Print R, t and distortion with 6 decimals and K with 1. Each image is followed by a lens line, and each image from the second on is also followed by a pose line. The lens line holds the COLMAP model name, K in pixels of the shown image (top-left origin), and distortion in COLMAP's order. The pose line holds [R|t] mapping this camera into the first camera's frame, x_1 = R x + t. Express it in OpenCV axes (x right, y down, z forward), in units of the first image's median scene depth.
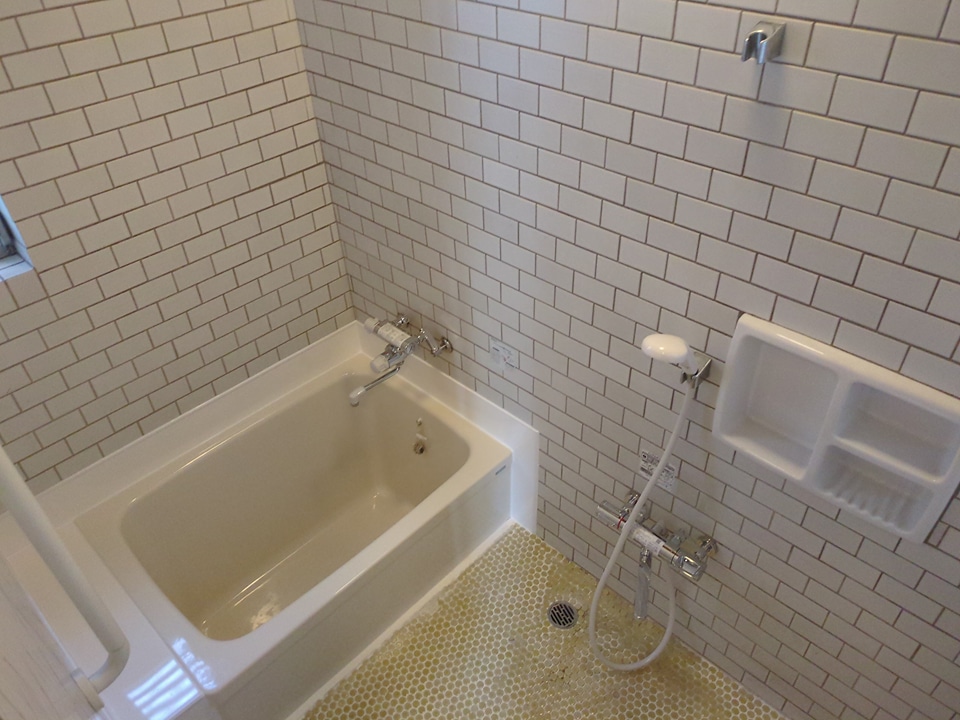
lens RADIAL K [[720.1, 0, 481.4], [0, 720.1, 356.5], [0, 0, 1]] dist [0.034062, -0.018503]
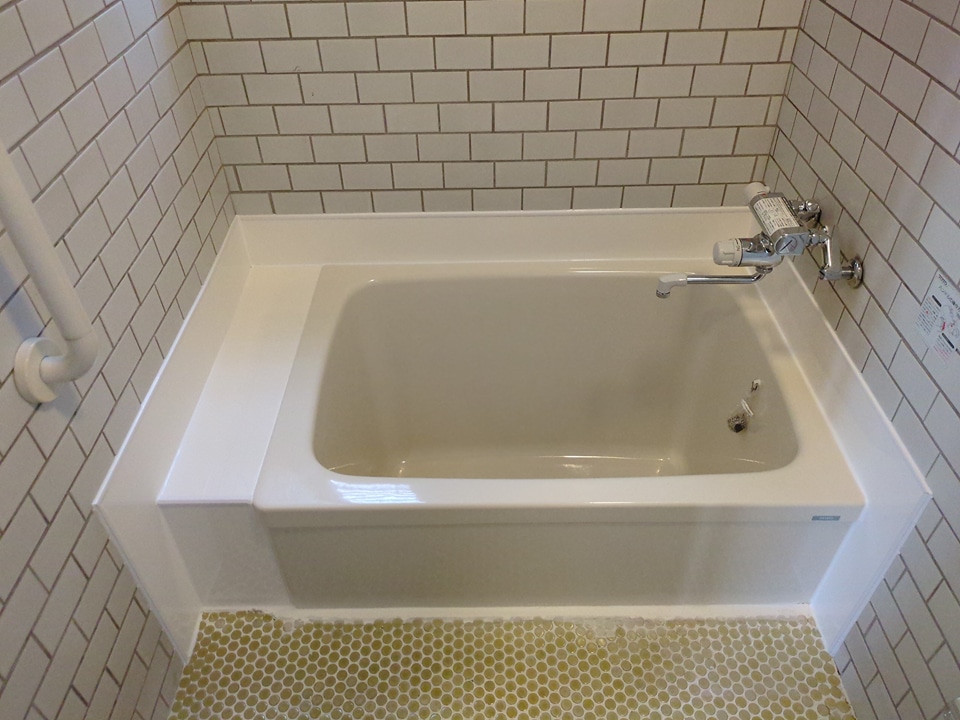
lens RADIAL K [[720.1, 0, 476.2], [0, 720.1, 360.8], [0, 0, 1]] dist [0.034062, -0.018503]
pose [[0.689062, 0.483812, -0.539555, 0.085500], [-0.454184, 0.868466, 0.198706, 0.065489], [0.564721, 0.108136, 0.818167, 0.387878]]
